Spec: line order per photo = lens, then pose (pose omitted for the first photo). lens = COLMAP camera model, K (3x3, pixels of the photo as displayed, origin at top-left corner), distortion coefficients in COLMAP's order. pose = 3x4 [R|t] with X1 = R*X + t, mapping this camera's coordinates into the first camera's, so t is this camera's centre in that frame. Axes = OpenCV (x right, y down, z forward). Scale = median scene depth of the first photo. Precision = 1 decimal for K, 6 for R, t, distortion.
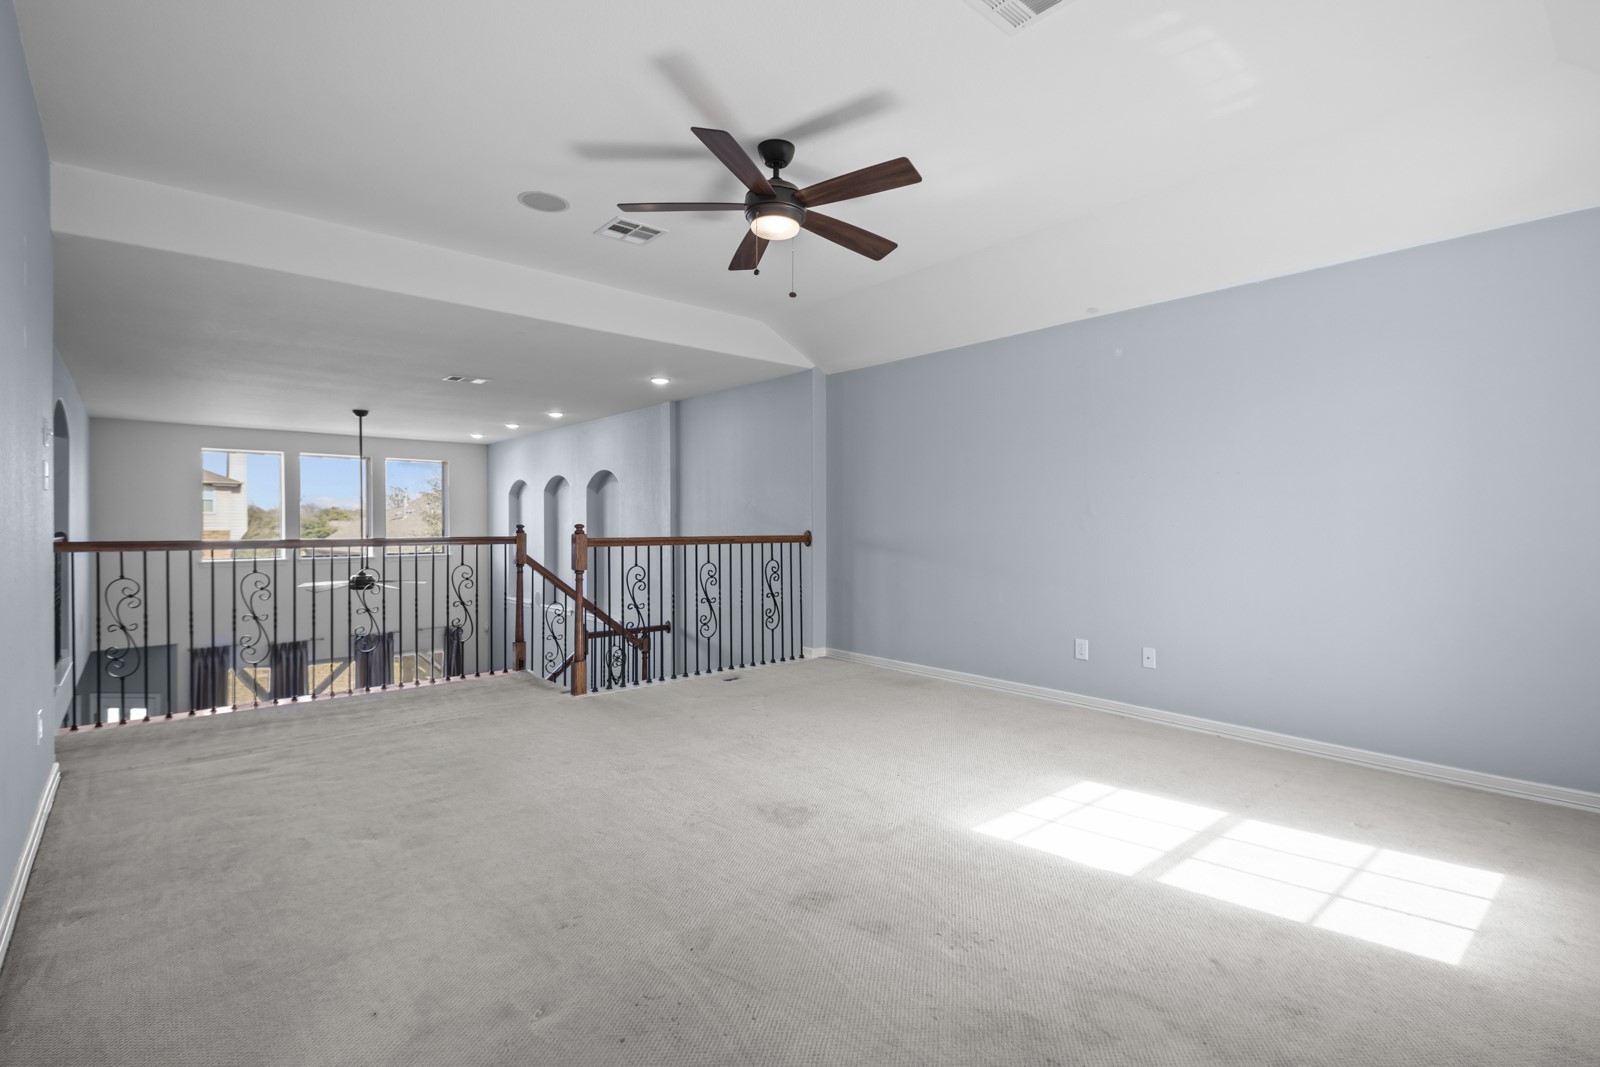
lens RADIAL K [[751.3, 0, 806.4], [0, 751.3, 530.4], [0, 0, 1]] dist [0.042540, -0.018349]
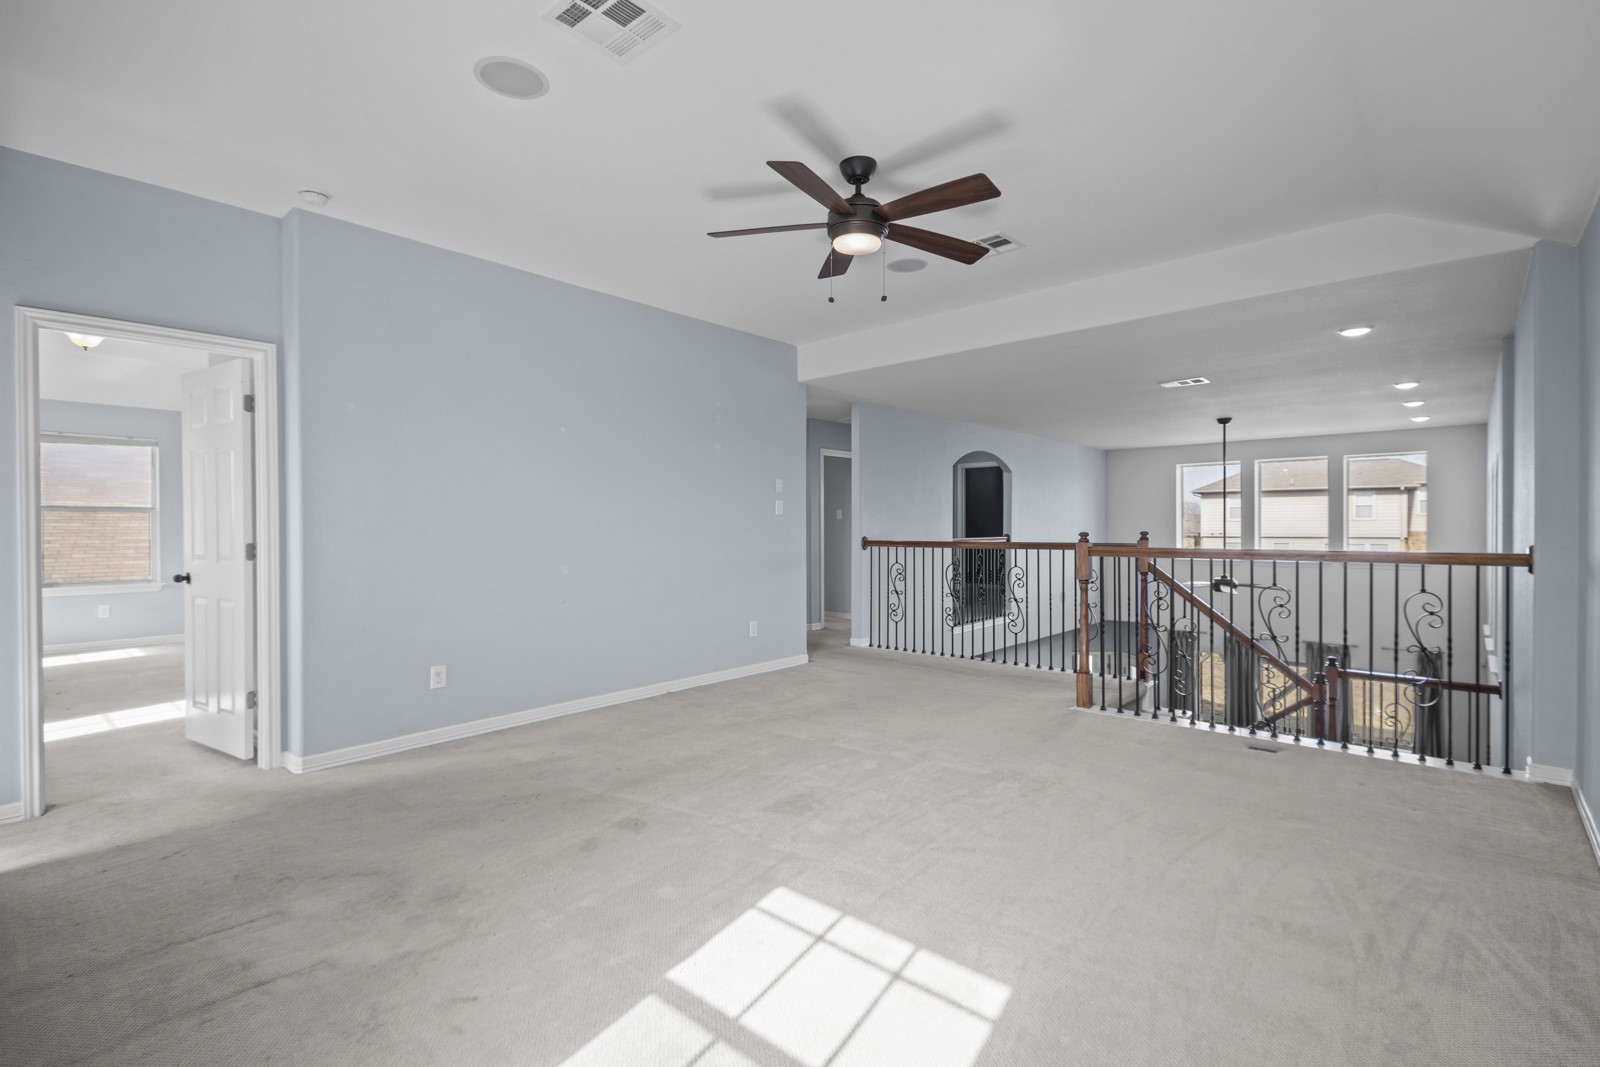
lens RADIAL K [[742.4, 0, 803.5], [0, 742.4, 521.8], [0, 0, 1]] dist [0.001432, 0.000066]
pose [[0.149110, -0.001574, -0.988819, 0.931909], [-0.012849, 0.999911, -0.003530, -0.022178], [0.988737, 0.013232, 0.149077, 0.775874]]
